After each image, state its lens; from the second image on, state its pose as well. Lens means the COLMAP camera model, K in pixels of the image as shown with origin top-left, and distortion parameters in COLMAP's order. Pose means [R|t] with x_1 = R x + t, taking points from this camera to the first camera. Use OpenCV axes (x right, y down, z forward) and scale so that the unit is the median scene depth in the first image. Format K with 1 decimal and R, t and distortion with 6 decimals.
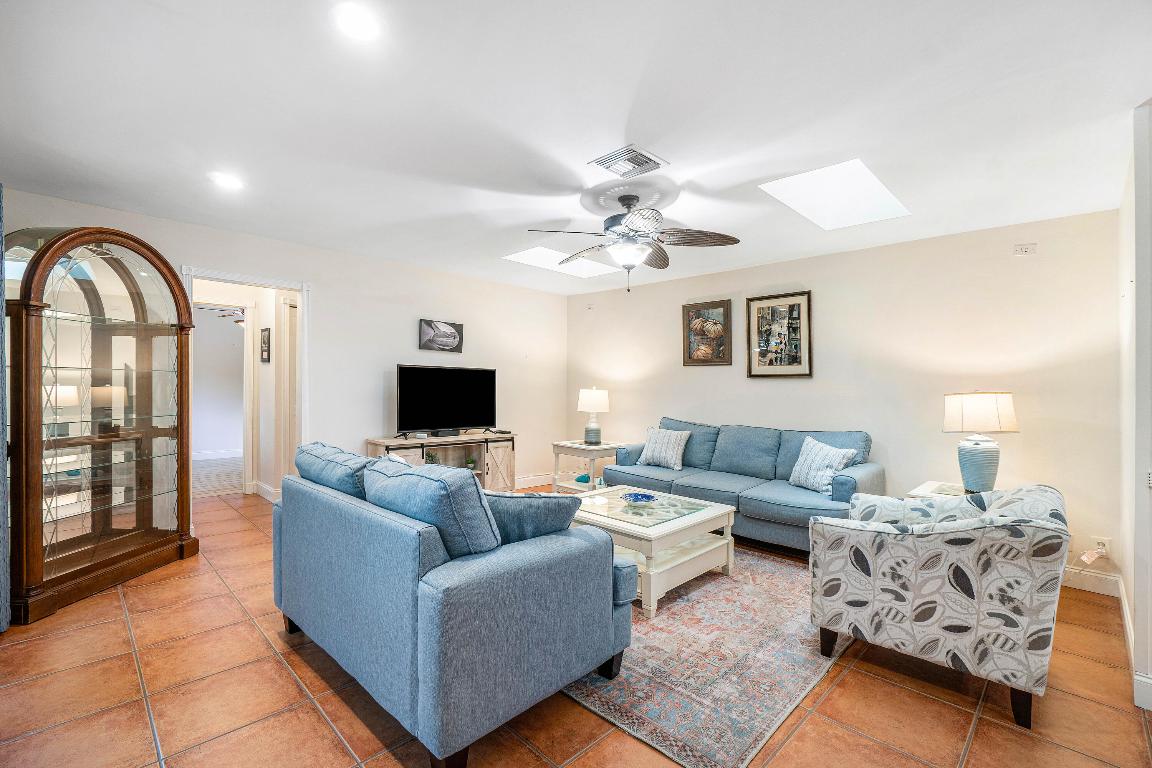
lens RADIAL K [[499.0, 0, 580.3], [0, 499.0, 388.7], [0, 0, 1]] dist [-0.001087, 0.001199]
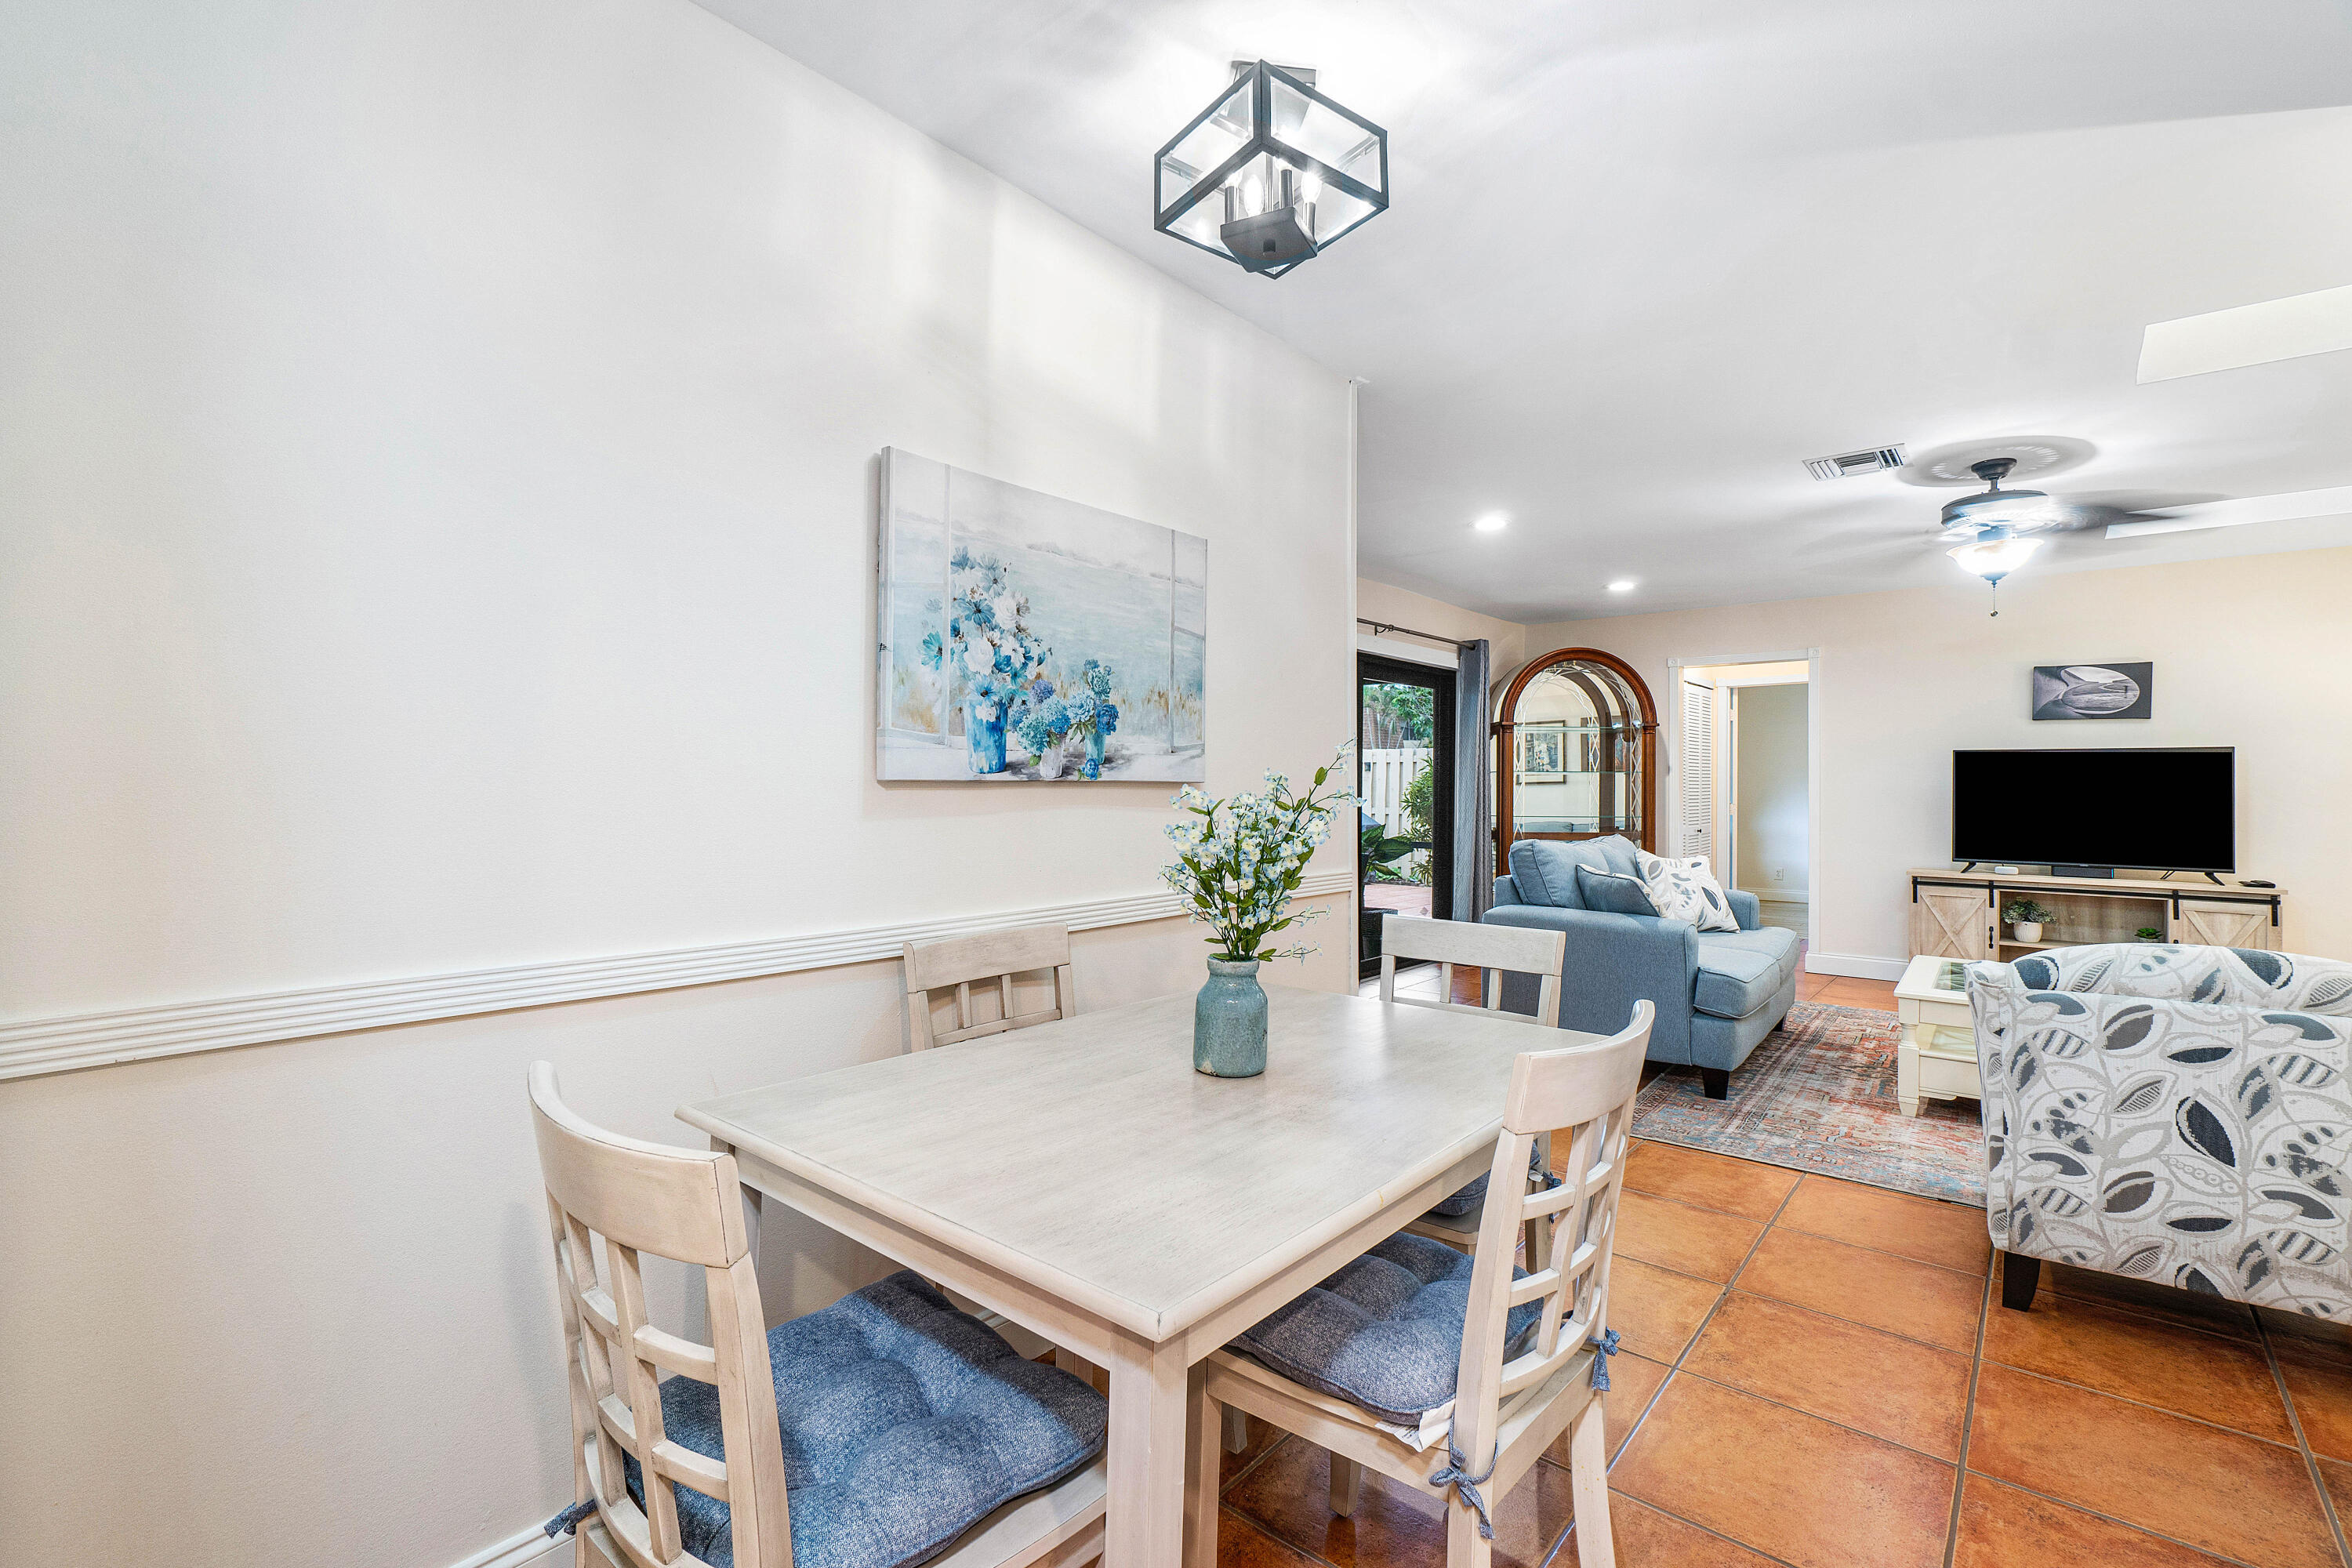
lens RADIAL K [[1018.8, 0, 1184.7], [0, 1018.8, 793.7], [0, 0, 1]] dist [-0.001087, 0.001199]
pose [[0.058156, -0.017203, -0.998159, 0.760217], [-0.005581, 0.999830, -0.017557, 0.028642], [0.998292, 0.006592, 0.058051, -0.025671]]
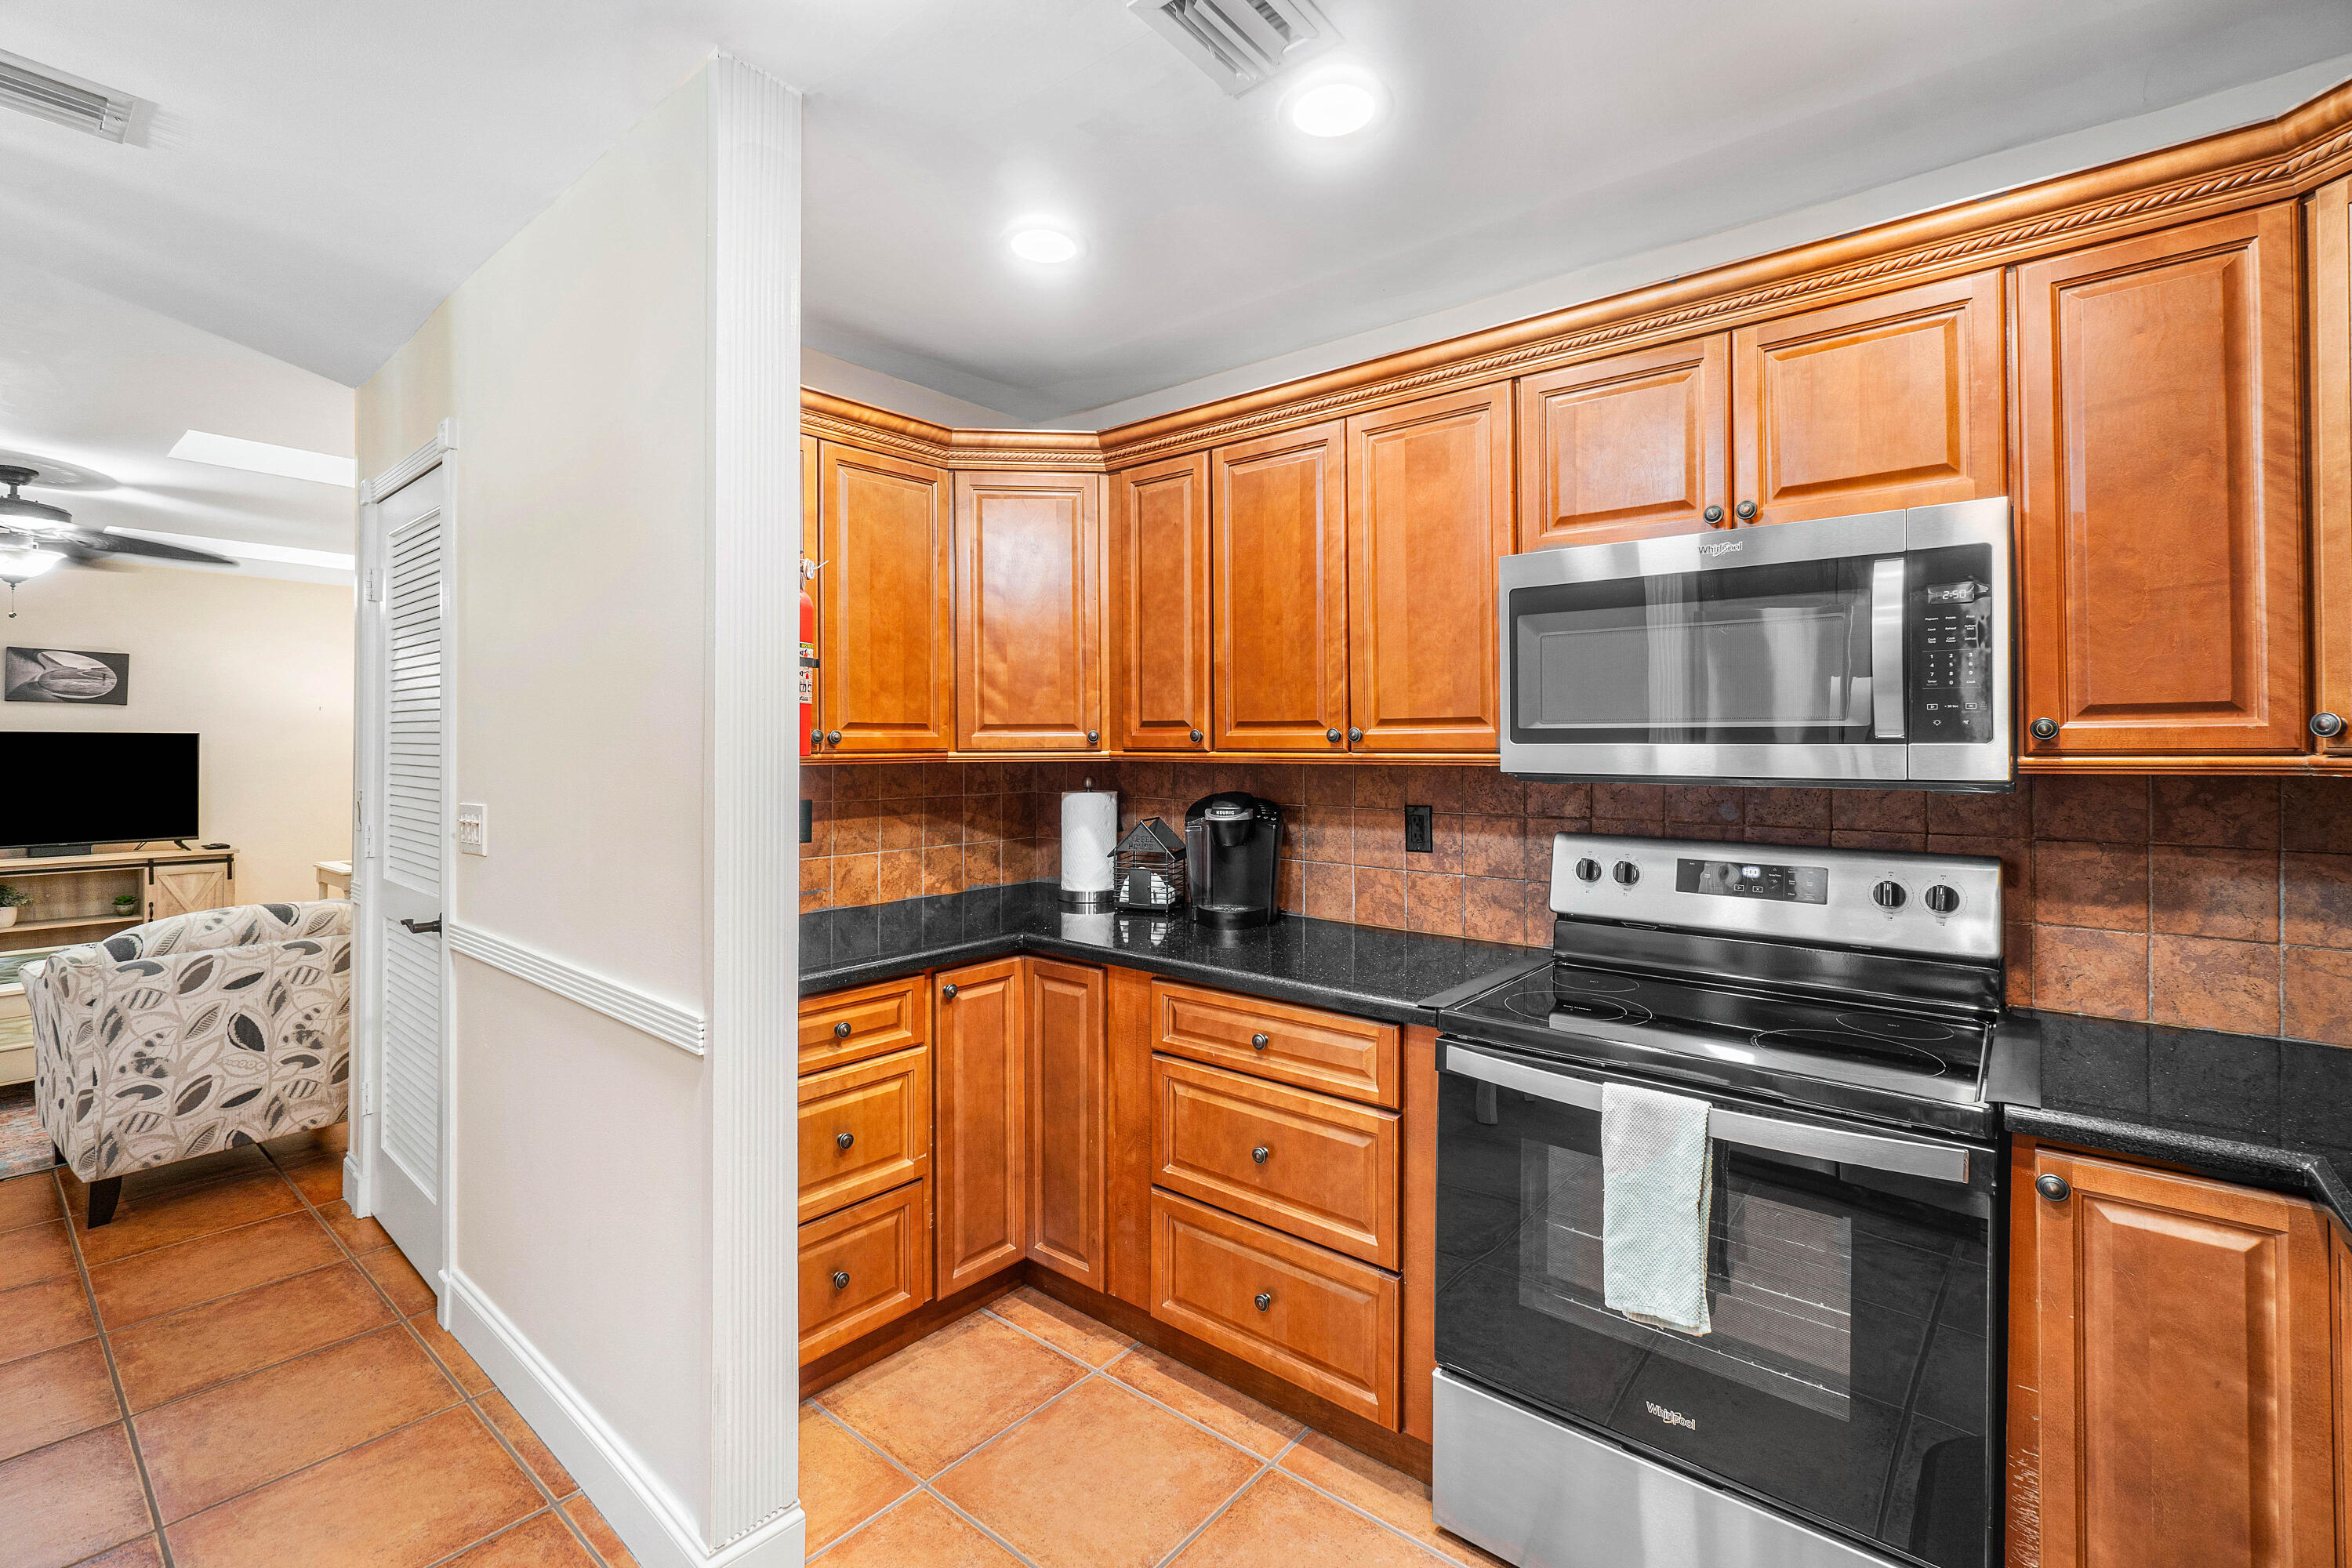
lens RADIAL K [[1046.7, 0, 1173.6], [0, 1046.7, 721.3], [0, 0, 1]] dist [0.000289, -0.000163]
pose [[0.997122, -0.018255, 0.073587, 0.876404], [0.019989, 0.999538, -0.022895, -0.003978], [-0.073135, 0.024300, 0.997026, -0.253849]]
